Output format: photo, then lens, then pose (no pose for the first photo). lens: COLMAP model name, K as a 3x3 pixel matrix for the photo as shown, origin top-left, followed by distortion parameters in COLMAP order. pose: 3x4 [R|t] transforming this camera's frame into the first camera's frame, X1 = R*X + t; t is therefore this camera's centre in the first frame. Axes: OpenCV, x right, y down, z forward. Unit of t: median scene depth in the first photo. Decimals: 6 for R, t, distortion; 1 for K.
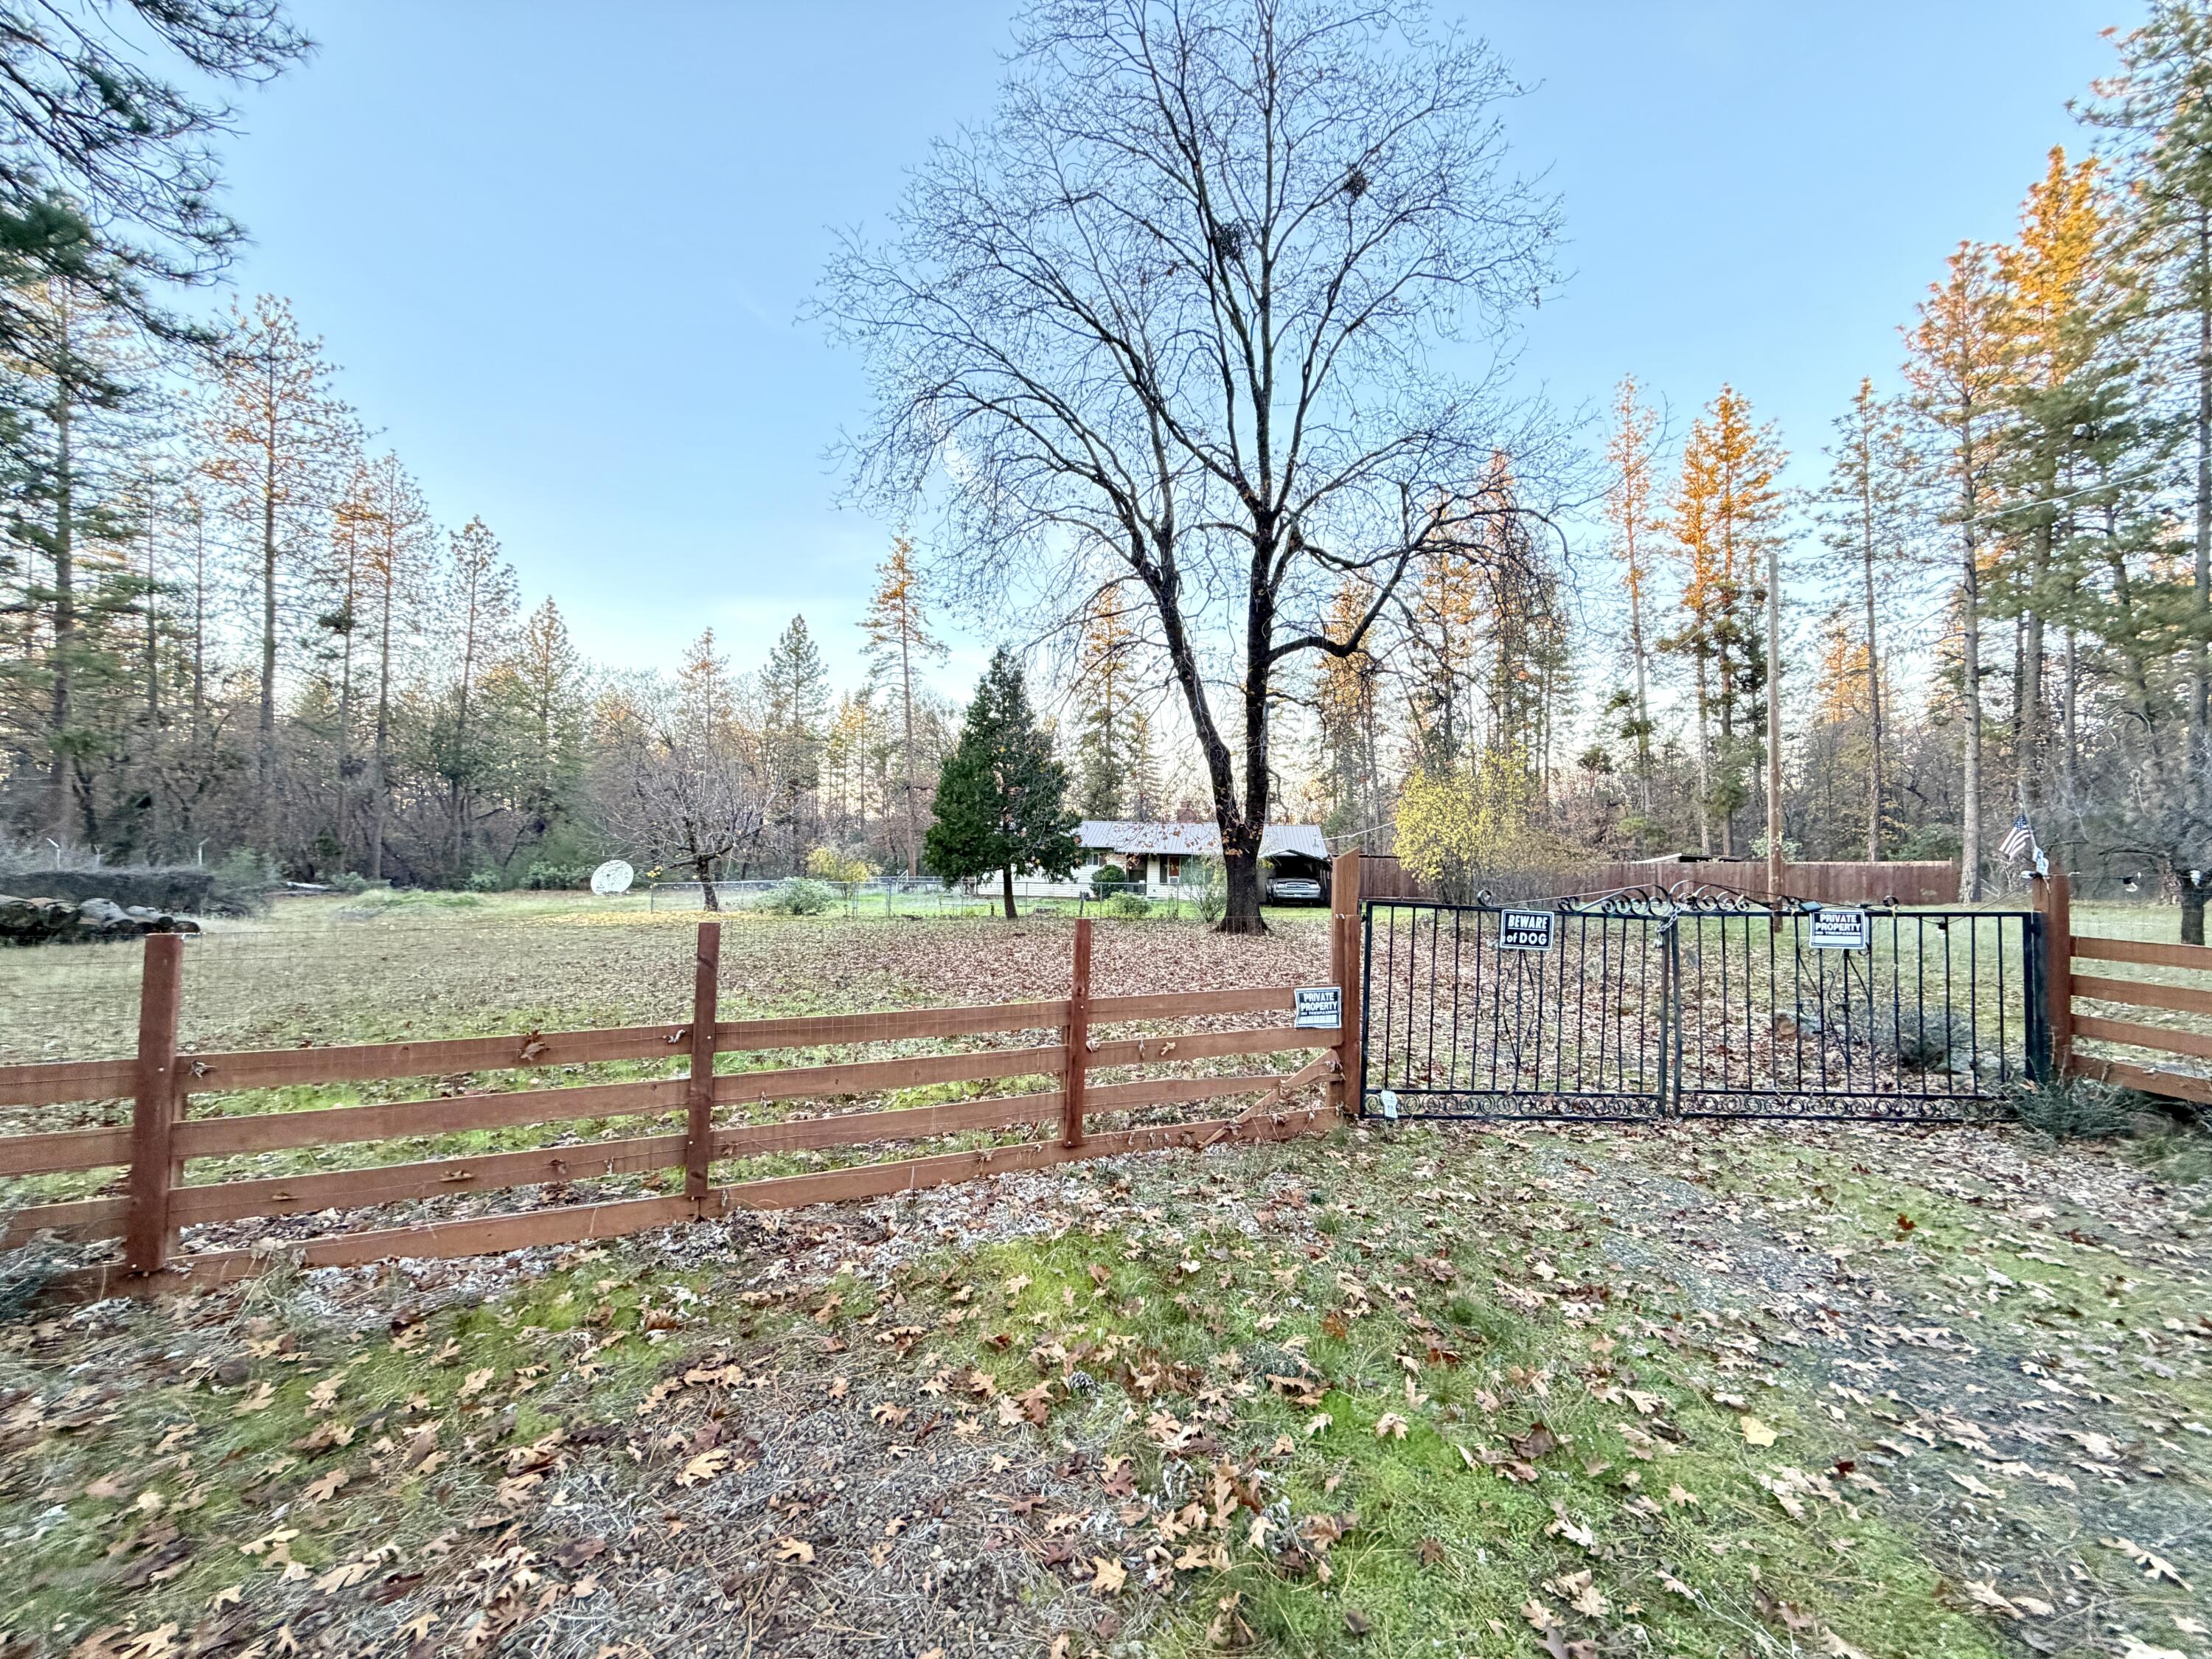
lens RADIAL K [[884.4, 0, 1095.0], [0, 884.4, 830.1], [0, 0, 1]] dist [0.003203, -0.001259]
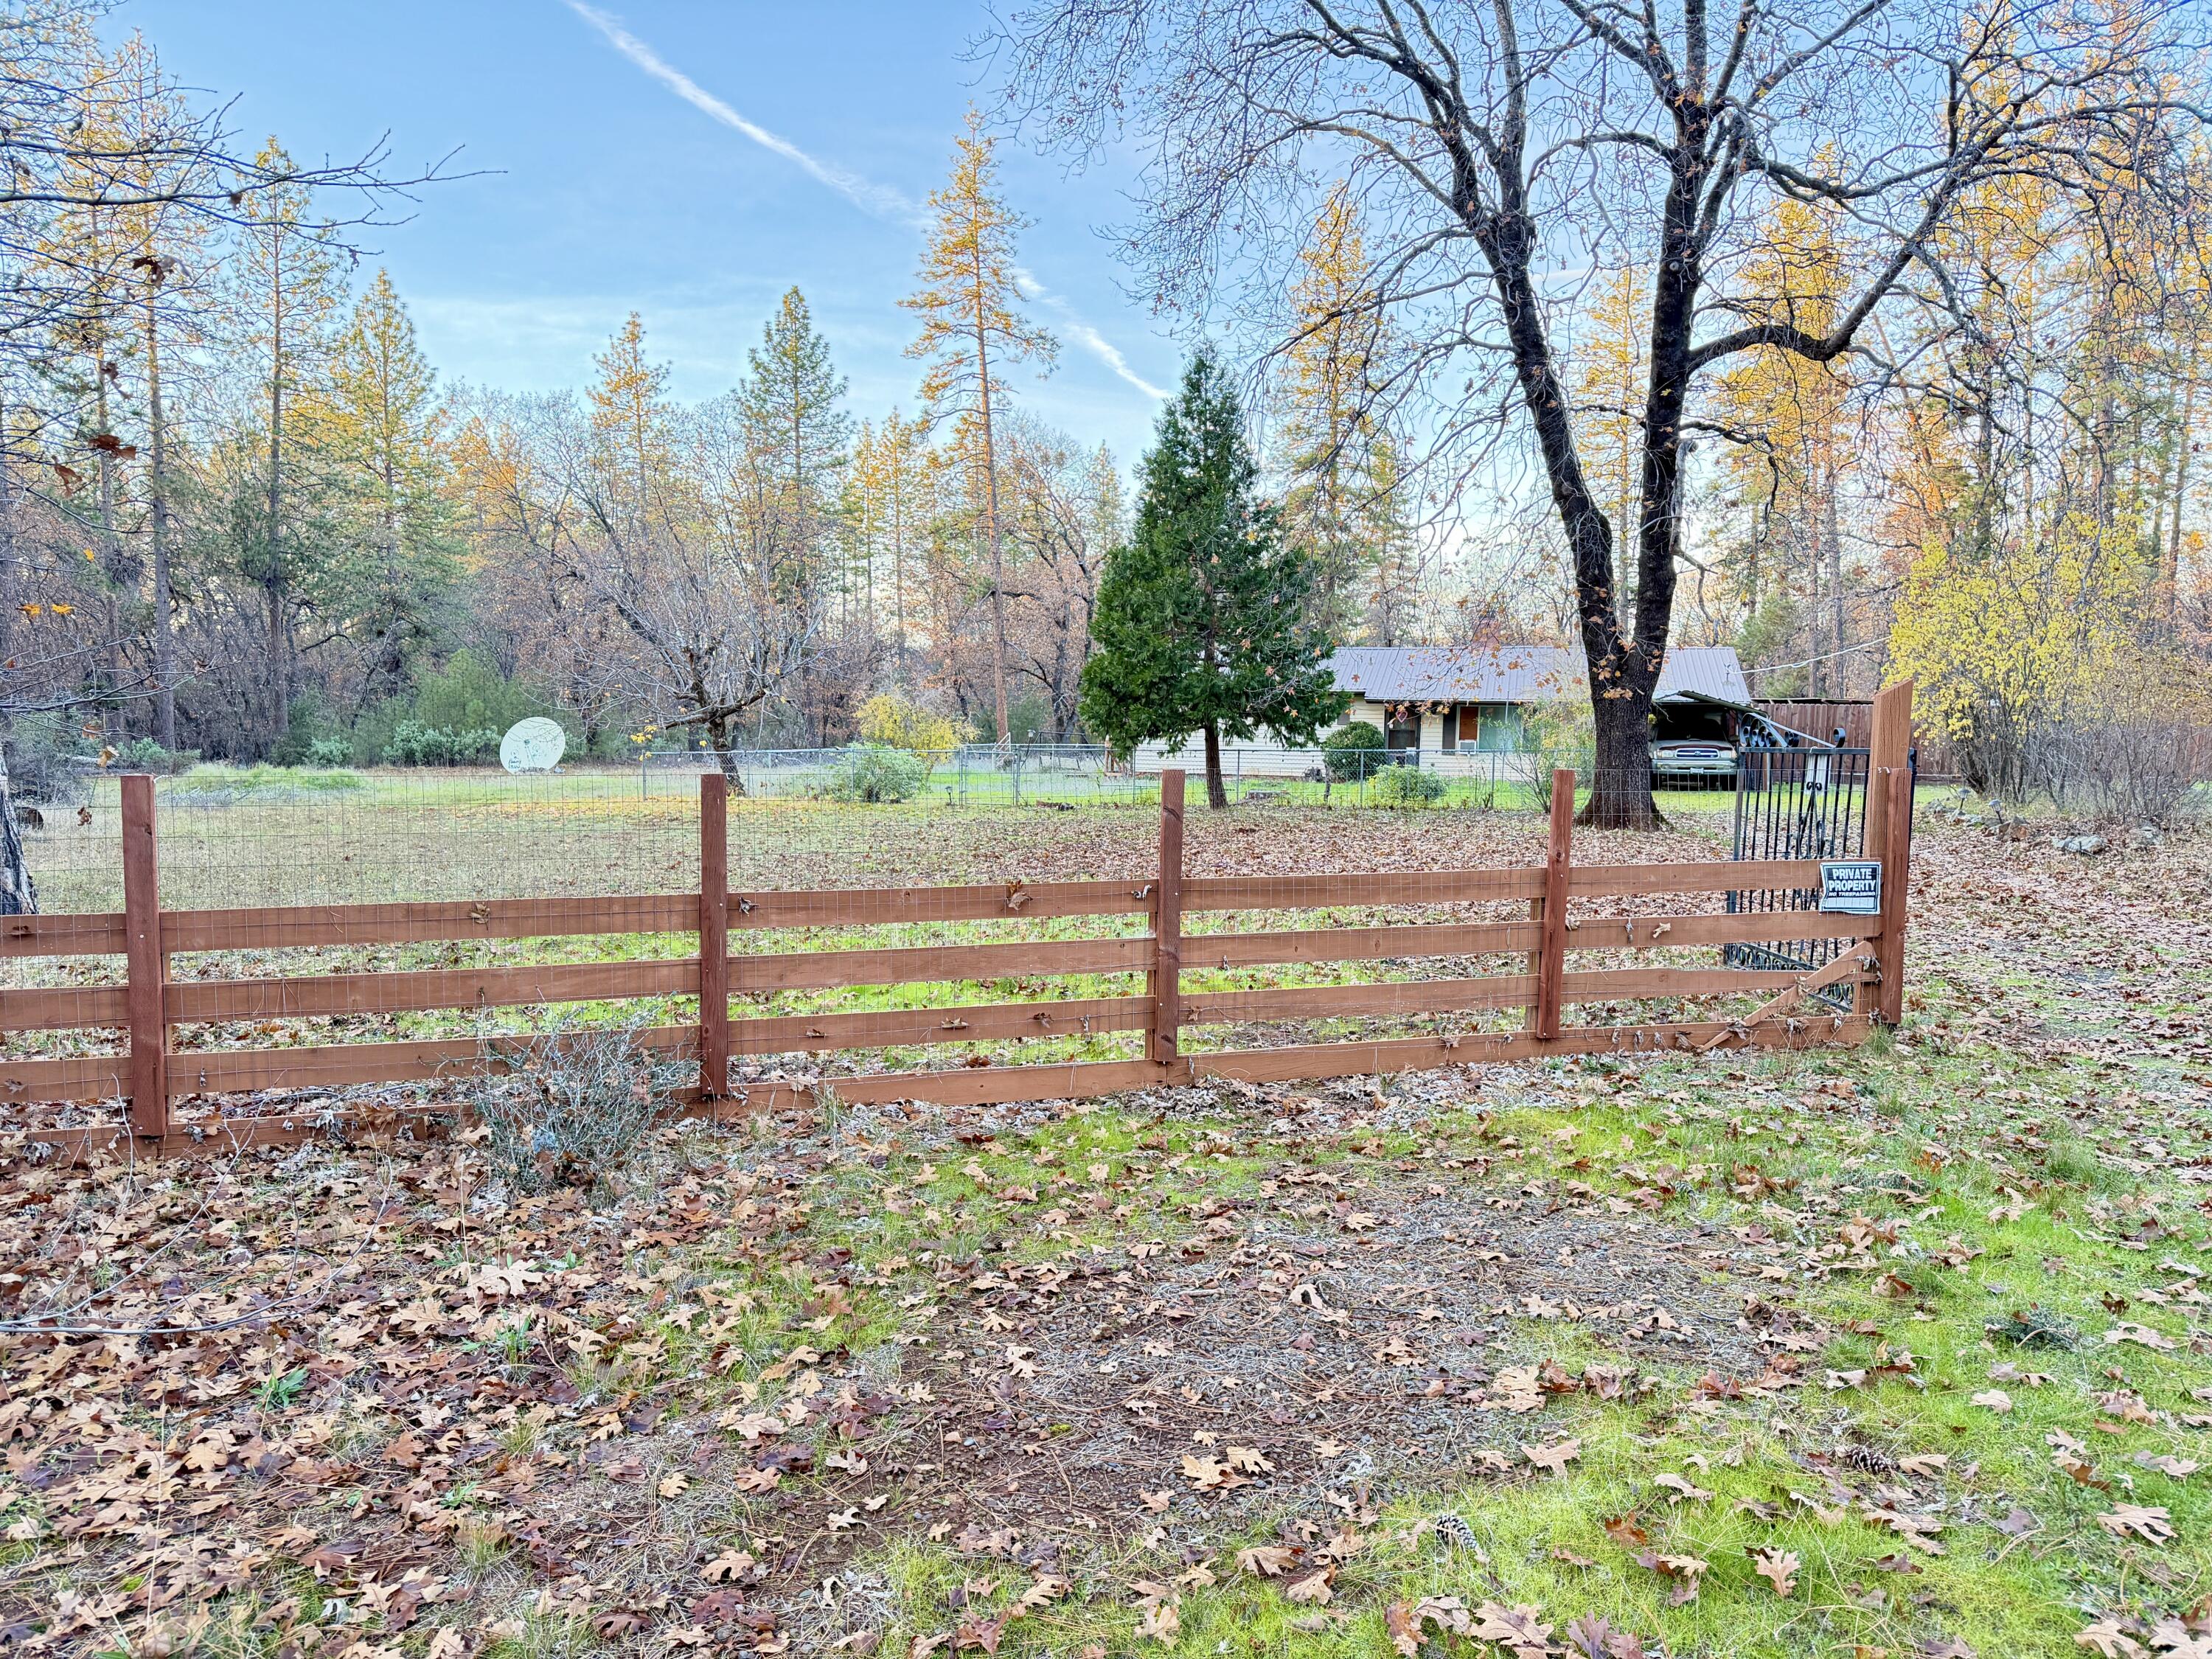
lens RADIAL K [[1561.4, 0, 1100.6], [0, 1561.4, 847.0], [0, 0, 1]] dist [0.046831, -0.046818]
pose [[0.993033, 0.004703, -0.117744, -0.039559], [0.009085, 0.993173, 0.116297, -0.000125], [0.117487, -0.116557, 0.986211, -0.072019]]
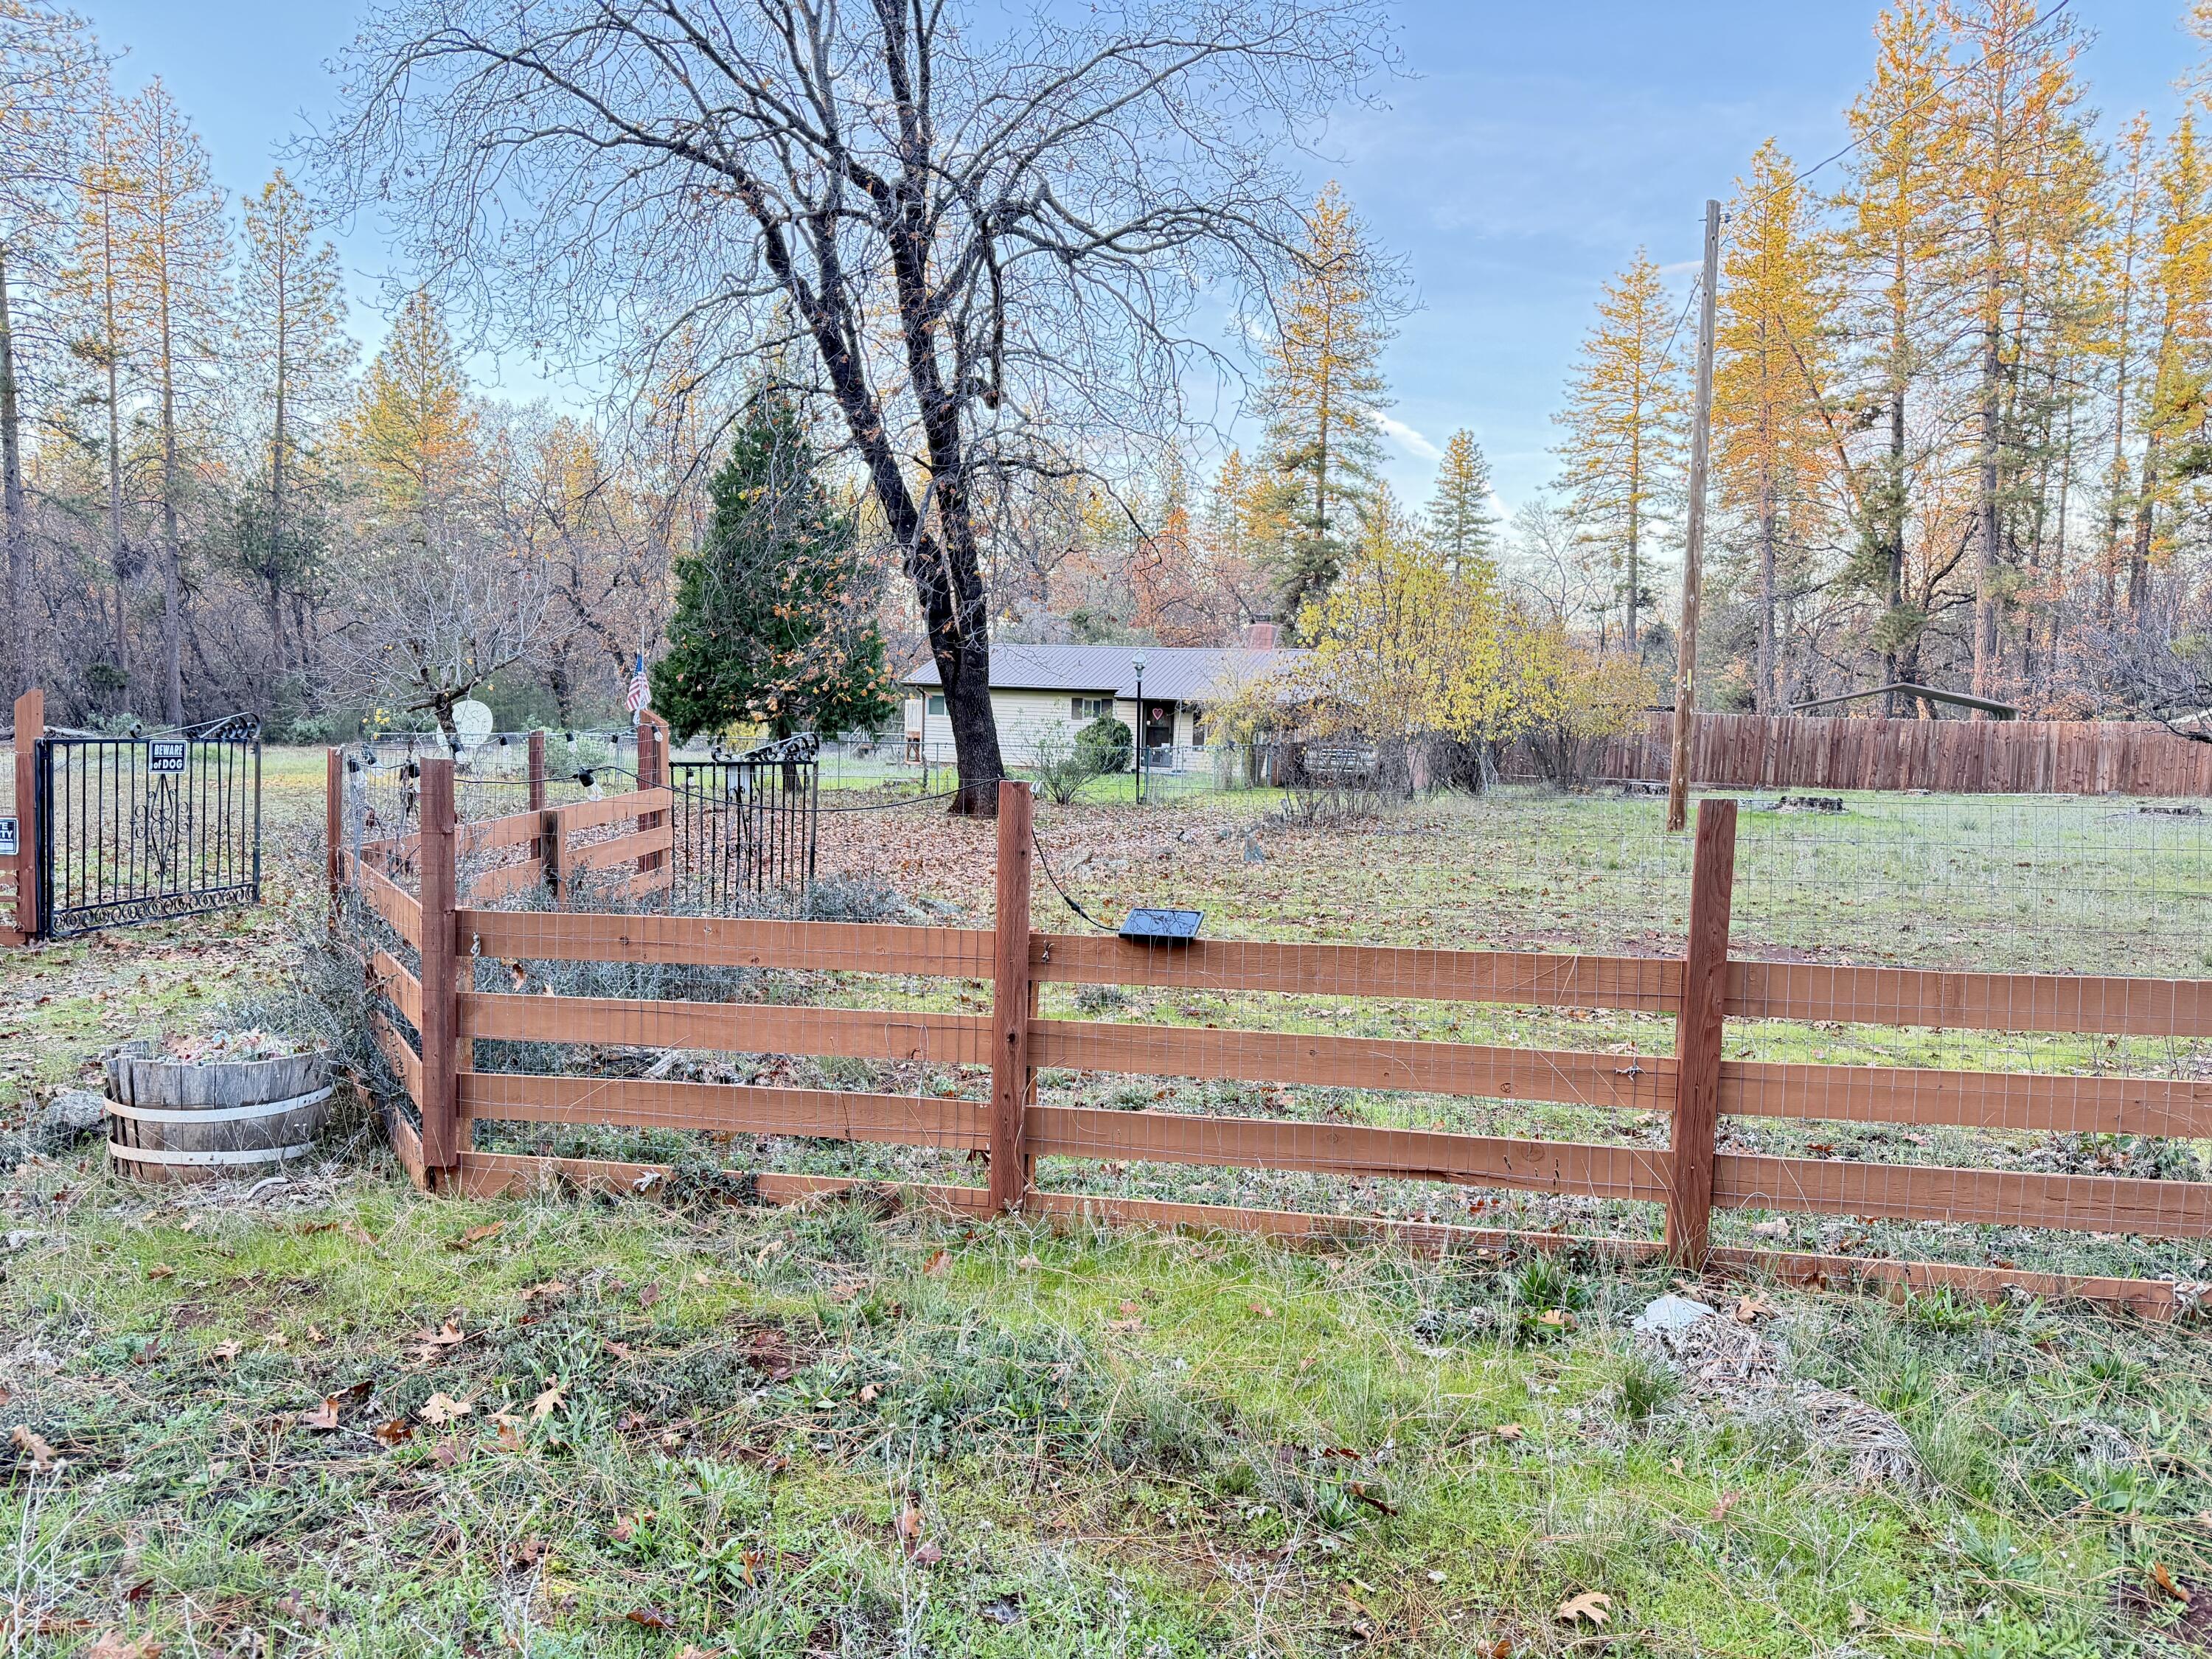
lens RADIAL K [[1561.4, 0, 1091.2], [0, 1561.4, 852.4], [0, 0, 1]] dist [0.046831, -0.046818]
pose [[0.973095, 0.031593, -0.228226, 0.338443], [-0.002861, 0.992135, 0.125141, -0.004608], [0.230385, -0.121121, 0.965532, -0.097707]]
